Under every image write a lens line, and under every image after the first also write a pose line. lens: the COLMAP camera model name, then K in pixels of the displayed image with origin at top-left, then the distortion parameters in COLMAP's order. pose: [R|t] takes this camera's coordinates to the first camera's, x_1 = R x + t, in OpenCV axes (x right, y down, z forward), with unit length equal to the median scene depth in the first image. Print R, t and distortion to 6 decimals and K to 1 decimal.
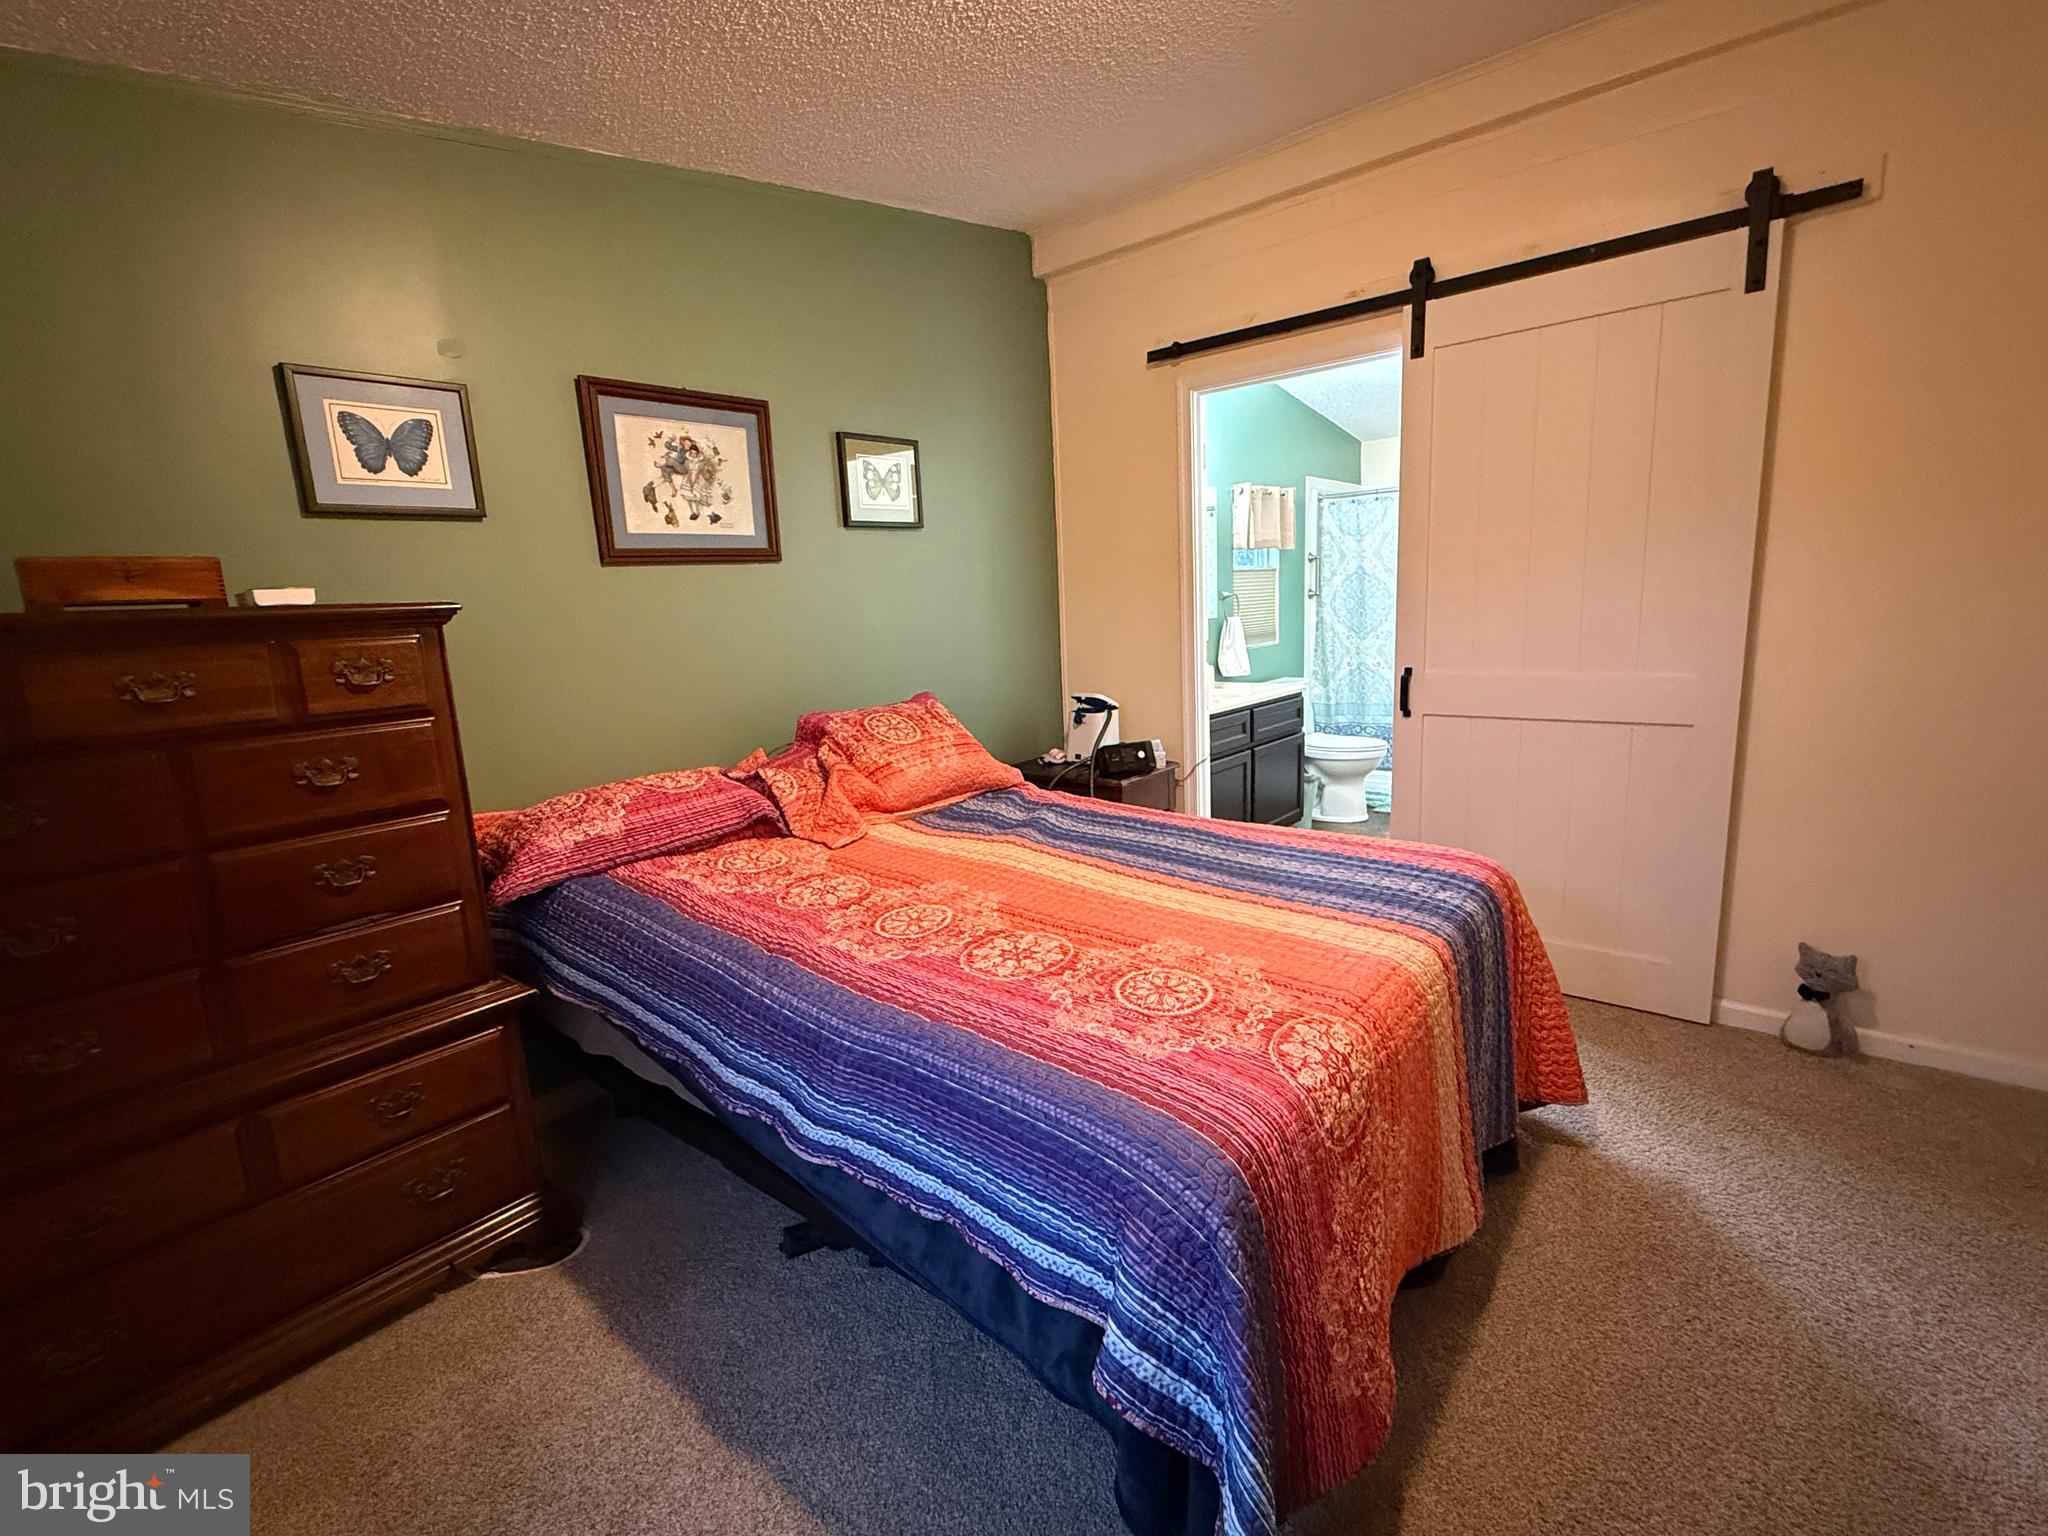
lens RADIAL K [[911.6, 0, 1030.3], [0, 911.6, 761.5], [0, 0, 1]] dist [-0.002705, 0.000105]
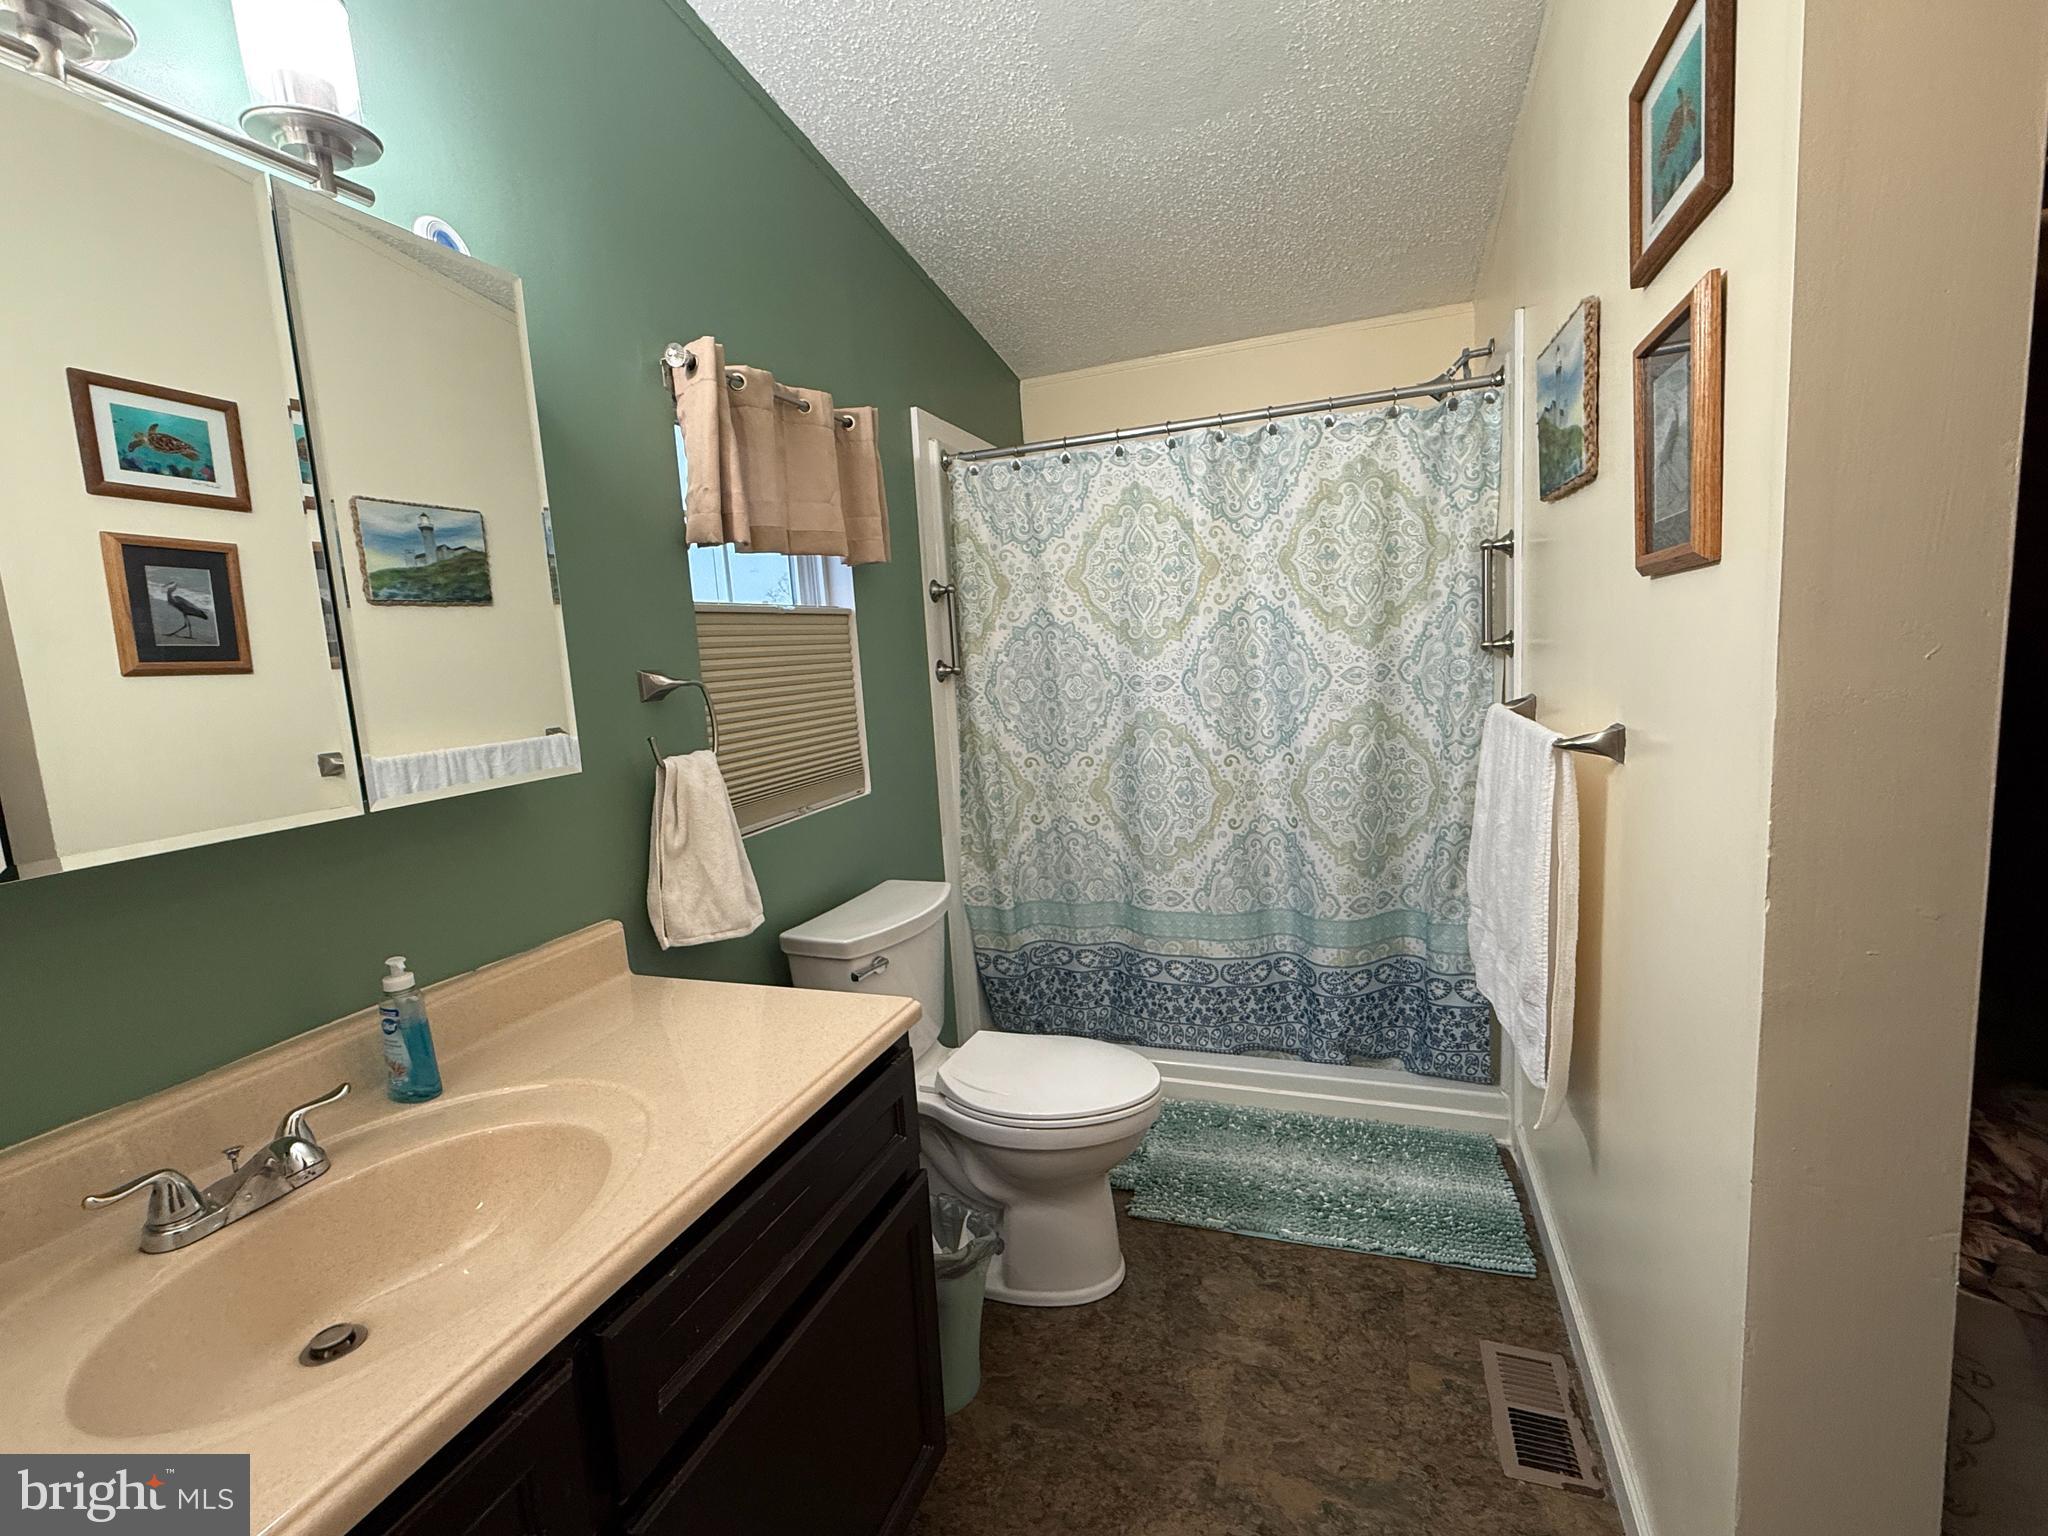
lens RADIAL K [[911.6, 0, 1026.6], [0, 911.6, 764.3], [0, 0, 1]] dist [-0.002705, 0.000105]
pose [[0.939377, -0.056224, 0.338245, 0.158496], [0.081656, 0.994766, -0.061423, -0.088652], [-0.333021, 0.085319, 0.939051, 0.468652]]
